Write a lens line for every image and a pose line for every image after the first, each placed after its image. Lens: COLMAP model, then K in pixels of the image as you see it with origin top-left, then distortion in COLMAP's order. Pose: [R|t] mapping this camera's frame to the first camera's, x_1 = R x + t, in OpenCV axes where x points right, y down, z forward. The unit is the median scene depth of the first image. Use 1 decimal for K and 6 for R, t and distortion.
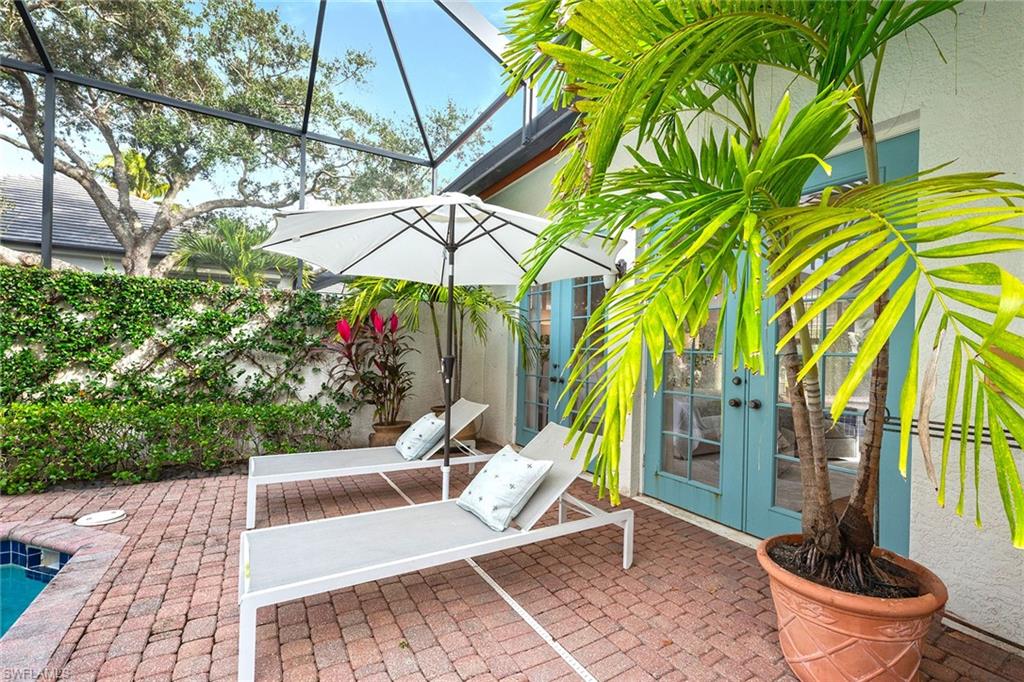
lens RADIAL K [[427.8, 0, 503.1], [0, 427.8, 340.5], [0, 0, 1]] dist [-0.002754, 0.000430]
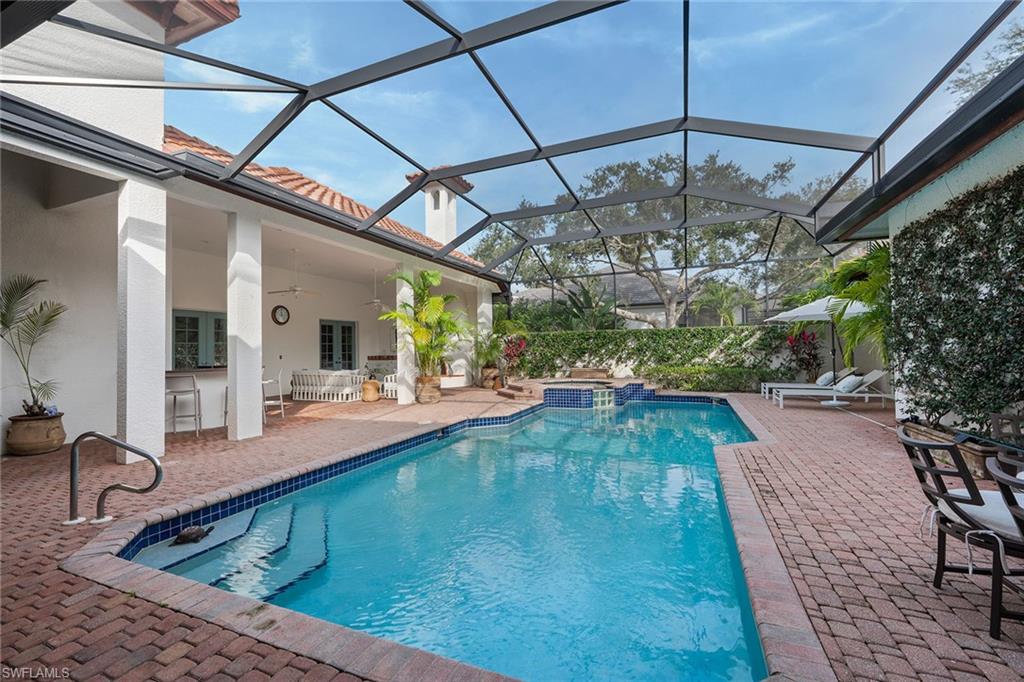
lens RADIAL K [[427.8, 0, 513.7], [0, 427.8, 341.8], [0, 0, 1]] dist [-0.002754, 0.000430]
pose [[0.621679, -0.051375, -0.781586, 0.575244], [0.052644, 0.998331, -0.023749, -0.041515], [0.781501, -0.026382, 0.623346, -1.819118]]
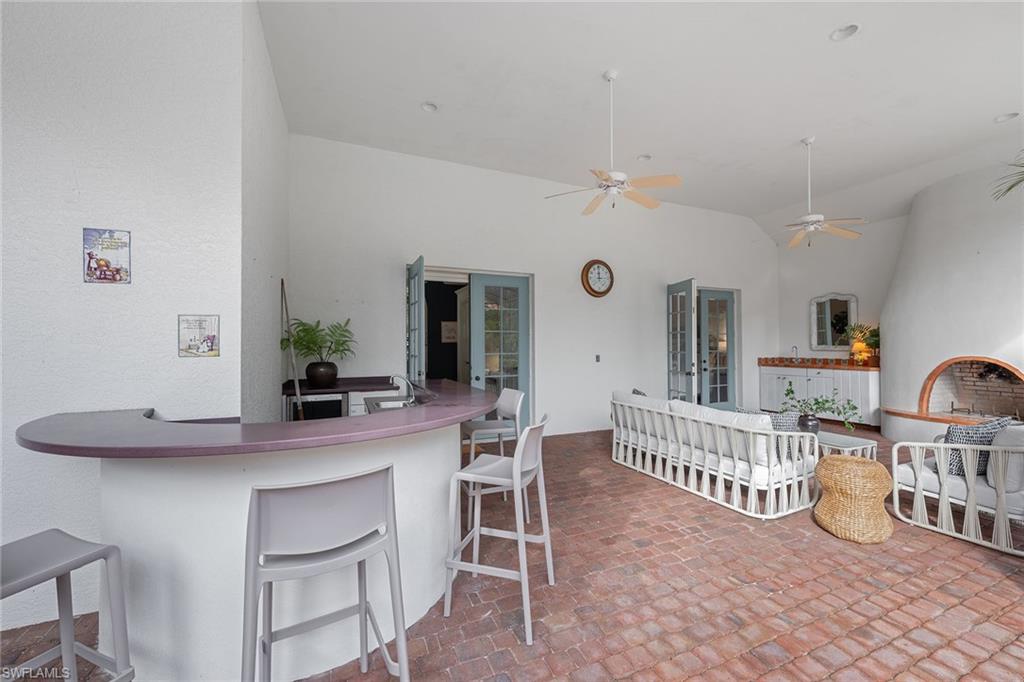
lens RADIAL K [[427.8, 0, 509.0], [0, 427.8, 340.1], [0, 0, 1]] dist [-0.002754, 0.000430]
pose [[-0.093394, -0.042280, -0.994731, -1.091674], [0.027187, 0.998617, -0.044997, -0.094085], [0.995258, -0.031246, -0.092116, -1.427817]]
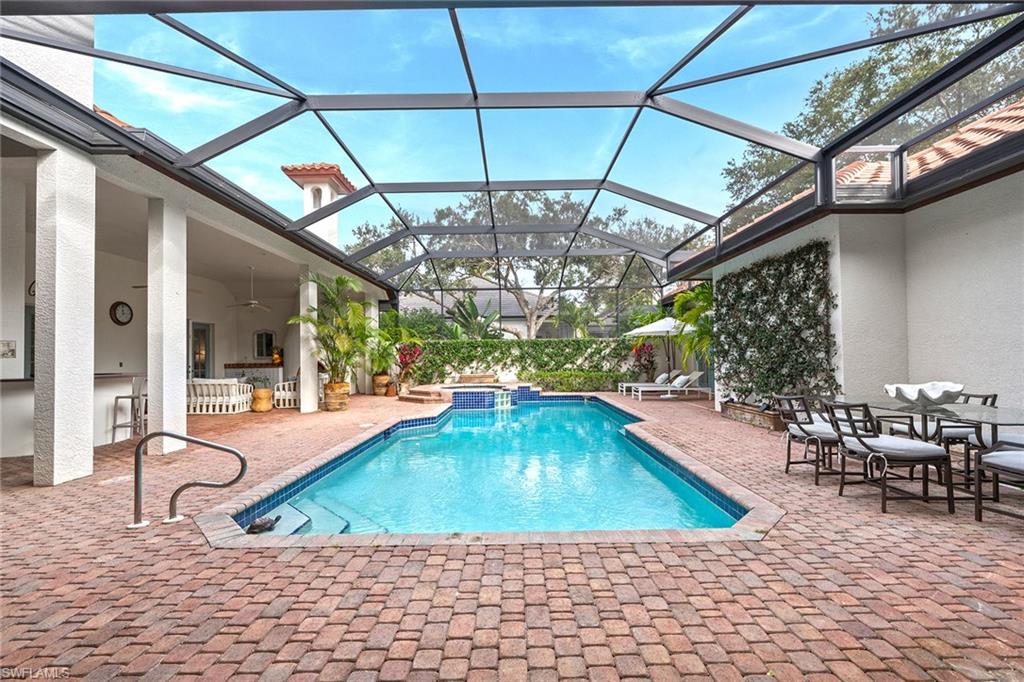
lens RADIAL K [[427.8, 0, 523.6], [0, 427.8, 353.1], [0, 0, 1]] dist [-0.002754, 0.000430]
pose [[0.877300, -0.042368, -0.478068, 0.434396], [0.048368, 0.998830, 0.000240, -0.044176], [0.477499, -0.023333, 0.878323, -2.252027]]
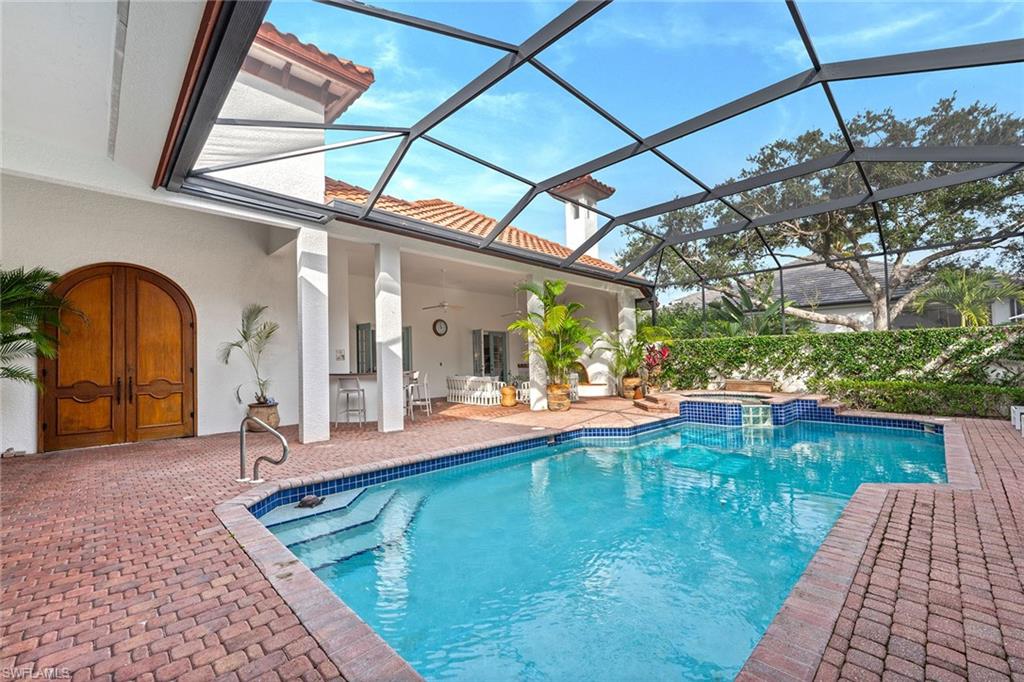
lens RADIAL K [[427.8, 0, 509.0], [0, 427.8, 349.7], [0, 0, 1]] dist [-0.002754, 0.000430]
pose [[0.261968, -0.055459, -0.963482, 0.675952], [0.042628, 0.998038, -0.045858, -0.026067], [0.964135, -0.029058, 0.263818, -1.612449]]
